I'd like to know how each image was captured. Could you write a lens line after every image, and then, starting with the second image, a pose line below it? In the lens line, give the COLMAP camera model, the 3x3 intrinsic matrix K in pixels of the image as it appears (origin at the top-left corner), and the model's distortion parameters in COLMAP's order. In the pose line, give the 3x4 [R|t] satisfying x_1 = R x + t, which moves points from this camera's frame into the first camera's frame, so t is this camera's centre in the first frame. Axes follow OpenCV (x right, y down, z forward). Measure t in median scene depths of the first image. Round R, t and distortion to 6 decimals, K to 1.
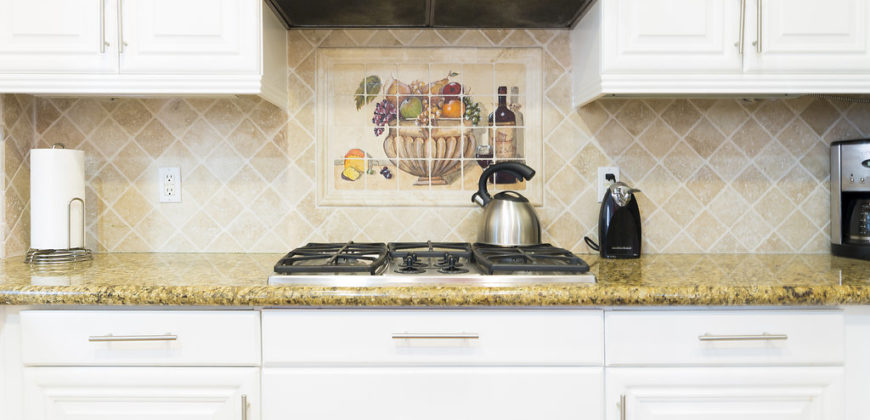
lens RADIAL K [[602.2, 0, 416.4], [0, 602.2, 197.6], [0, 0, 1]] dist [0.002871, 0.001037]
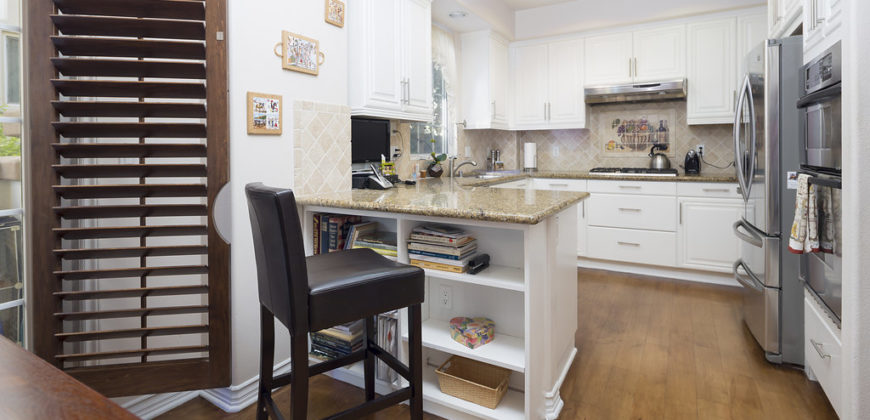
lens RADIAL K [[442.2, 0, 410.3], [0, 442.2, 155.8], [0, 0, 1]] dist [-0.000445, -0.000083]
pose [[0.846646, -0.001739, -0.532154, 0.266193], [0.000412, 0.999997, -0.002611, 0.011435], [0.532157, 0.001991, 0.846643, -1.735238]]
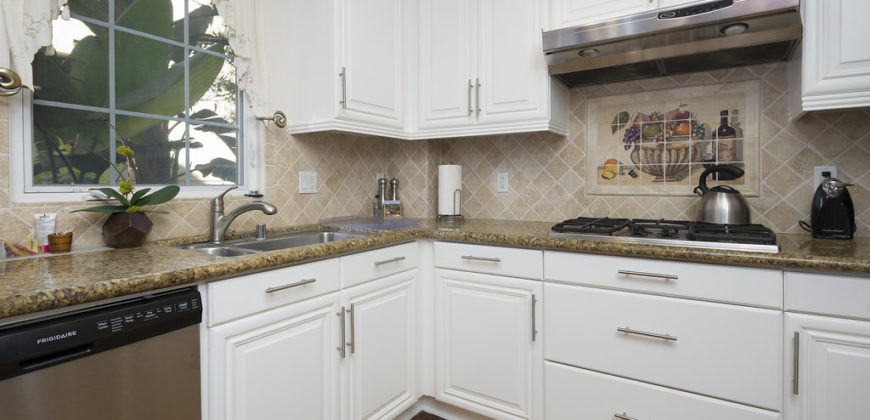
lens RADIAL K [[429.4, 0, 433.3], [0, 429.4, 189.2], [0, 0, 1]] dist [0.000422, -0.000314]
pose [[0.835088, 0.003103, -0.550107, 0.129254], [-0.005059, 0.999985, -0.002039, 0.003043], [0.550093, 0.004486, 0.835091, -0.198649]]
